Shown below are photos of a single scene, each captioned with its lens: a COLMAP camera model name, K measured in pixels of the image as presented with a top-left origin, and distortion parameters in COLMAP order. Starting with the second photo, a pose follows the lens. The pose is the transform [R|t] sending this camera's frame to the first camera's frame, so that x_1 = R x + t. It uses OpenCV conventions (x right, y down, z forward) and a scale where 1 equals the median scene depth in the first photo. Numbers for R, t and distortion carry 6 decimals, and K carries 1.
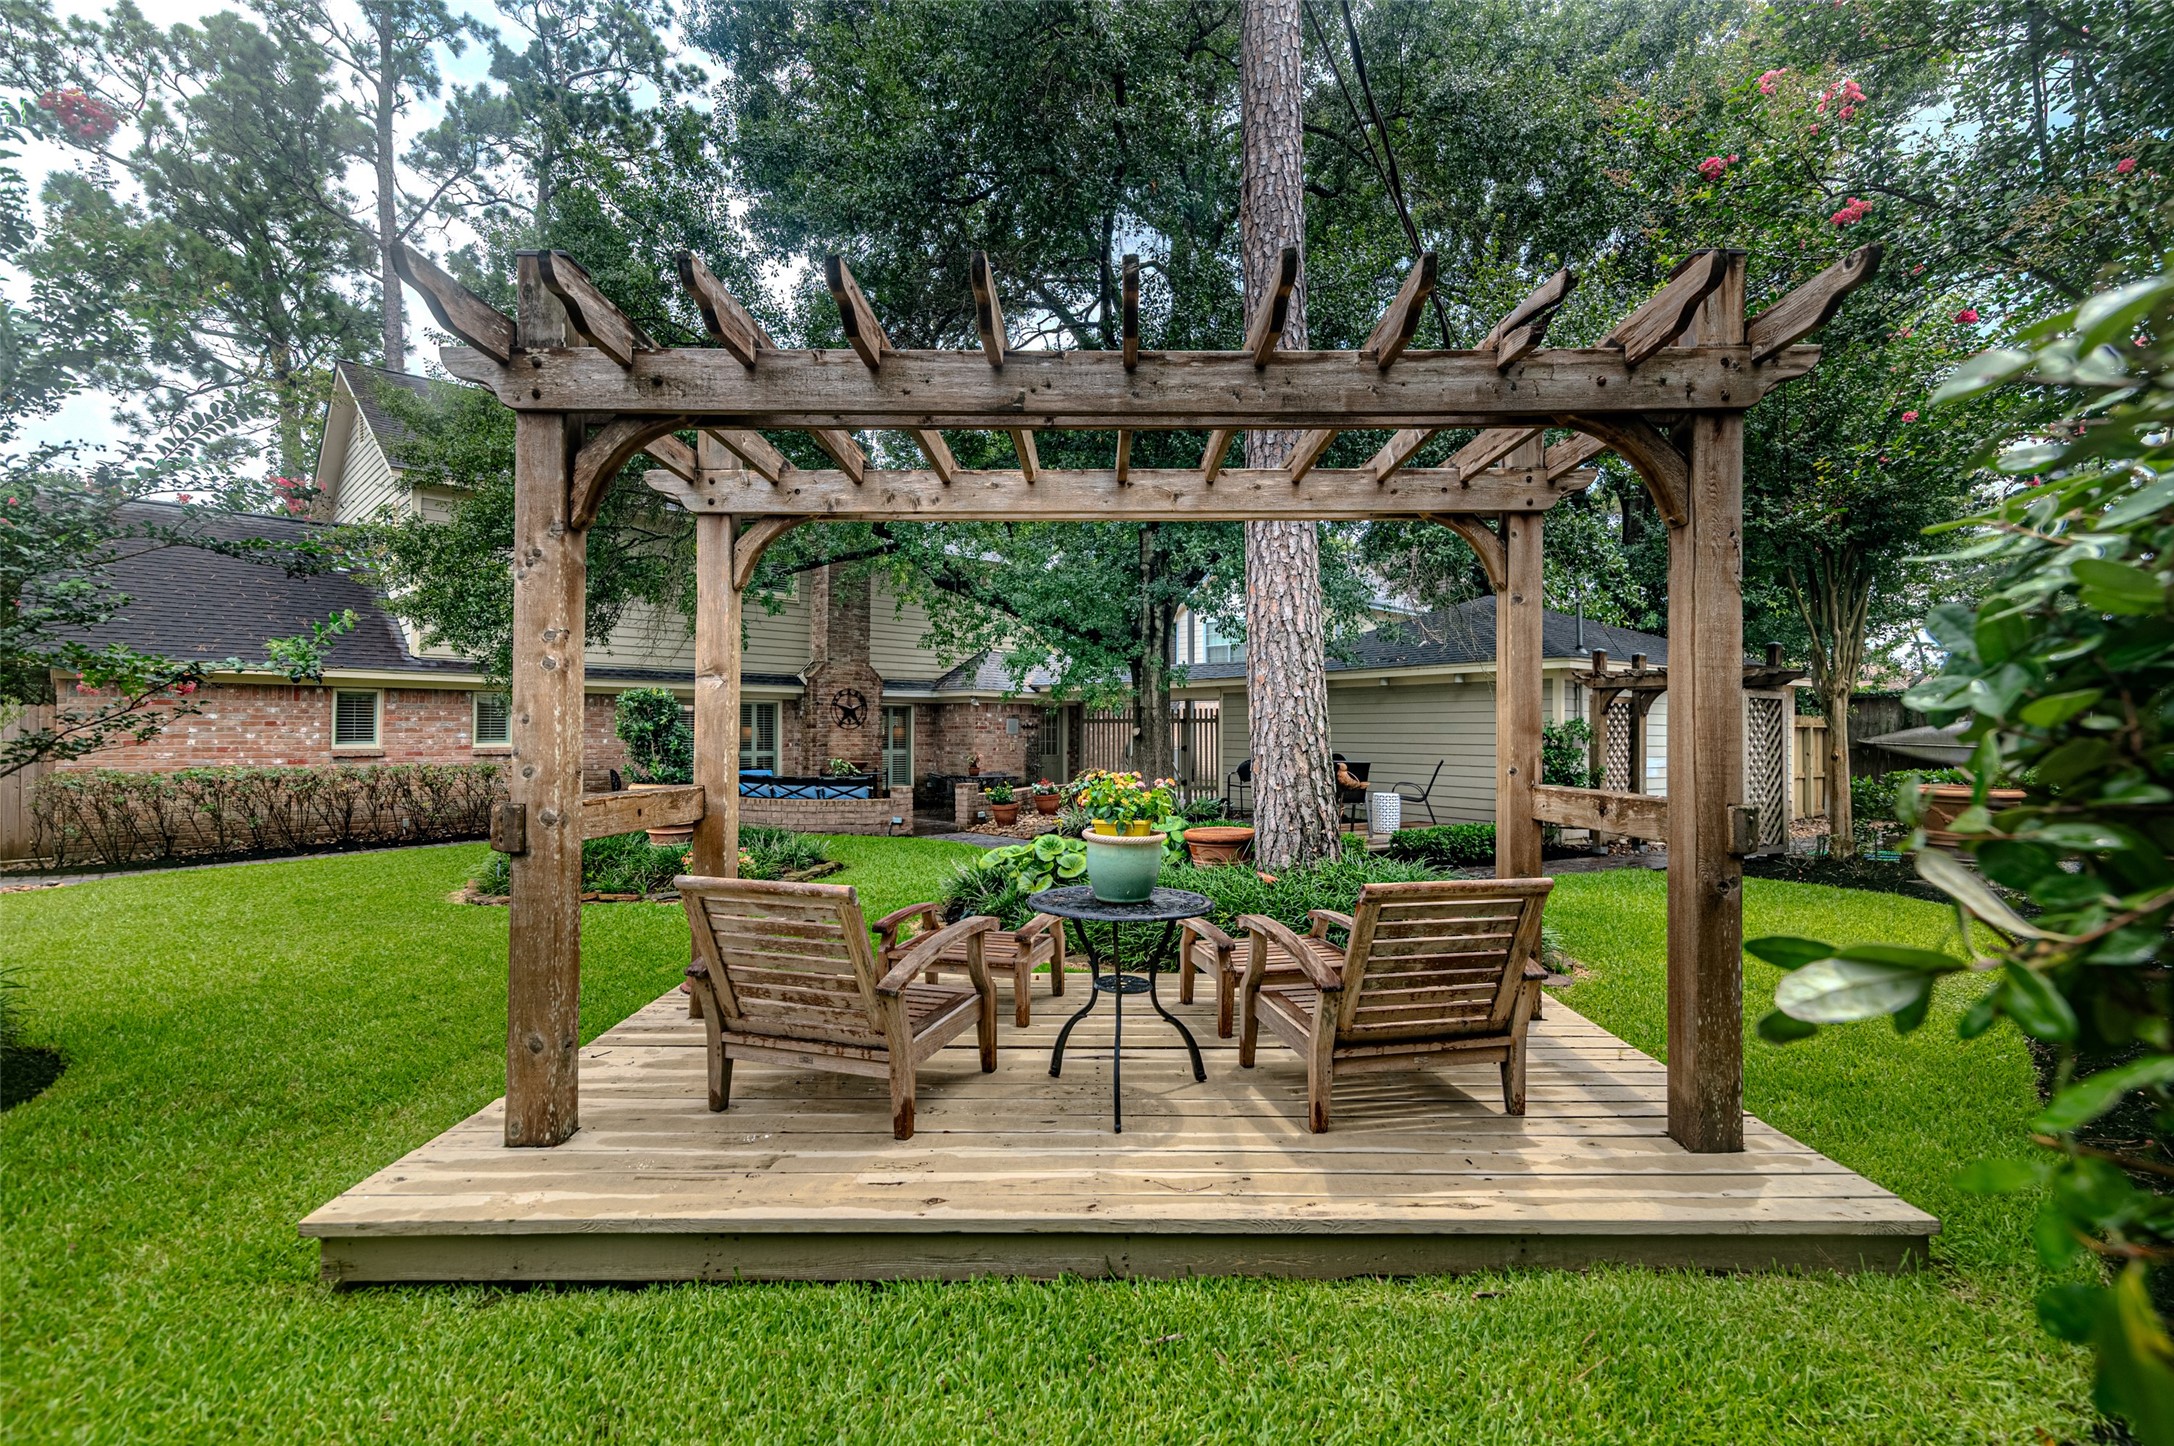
lens RADIAL K [[980.4, 0, 1102.7], [0, 980.4, 715.2], [0, 0, 1]] dist [0.012426, -0.001134]
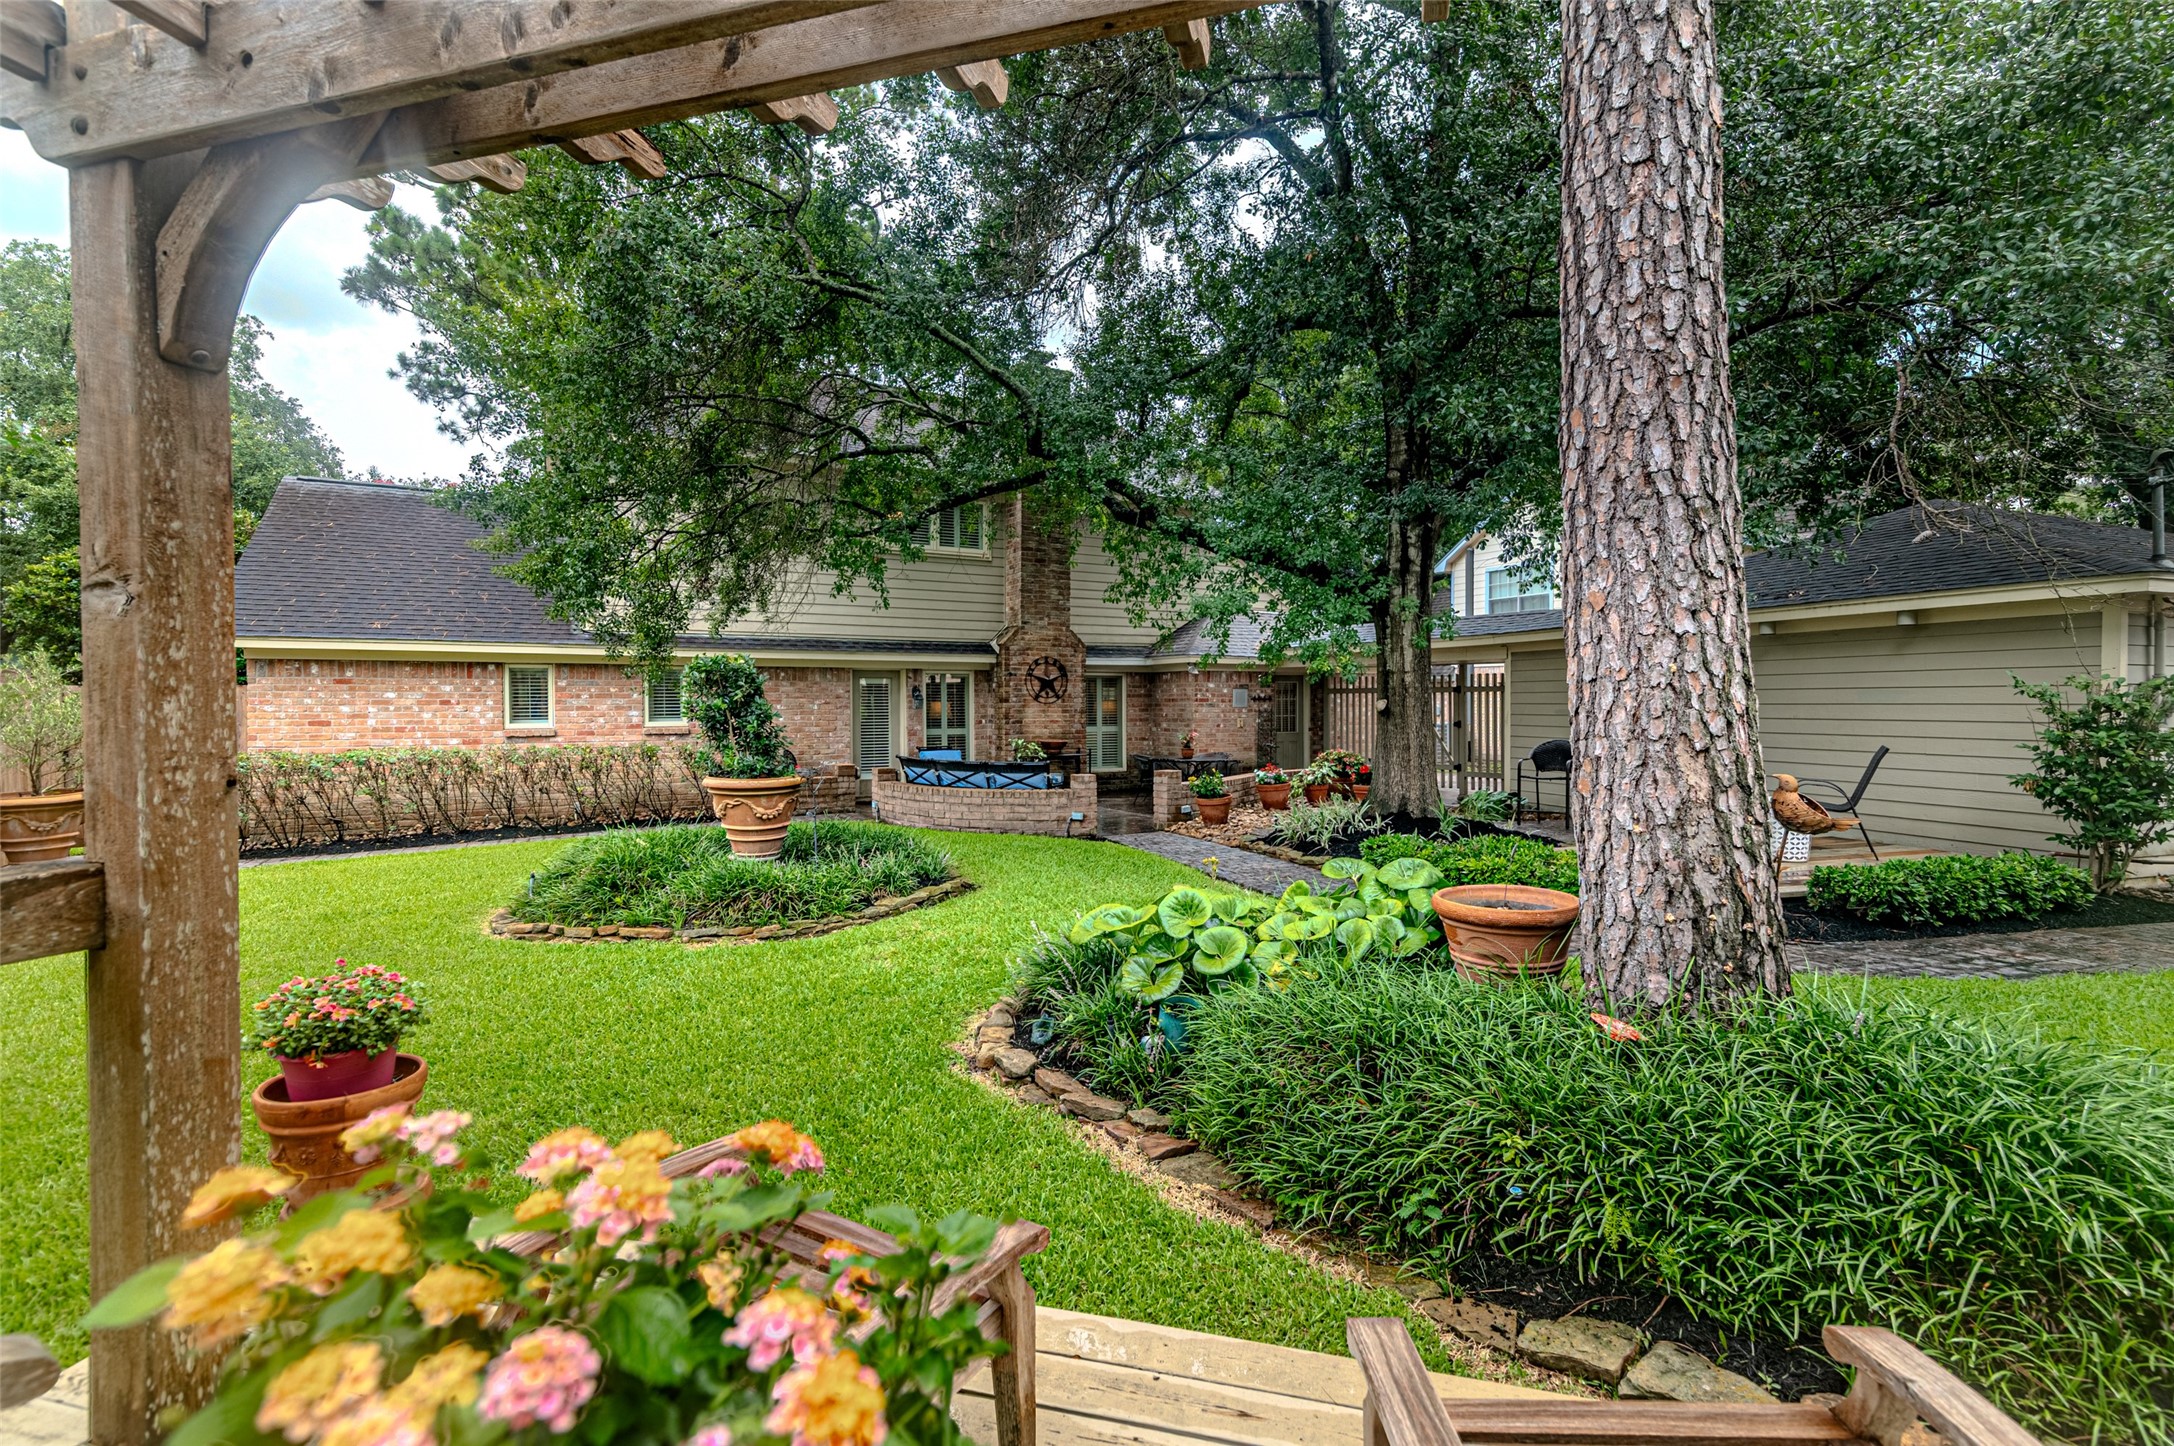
lens RADIAL K [[980.4, 0, 1102.7], [0, 980.4, 715.2], [0, 0, 1]] dist [0.012426, -0.001134]
pose [[0.963286, -0.003855, -0.268451, 0.030284], [0.011667, 0.999553, 0.027513, 0.002010], [0.268225, -0.029635, 0.962900, 0.247551]]
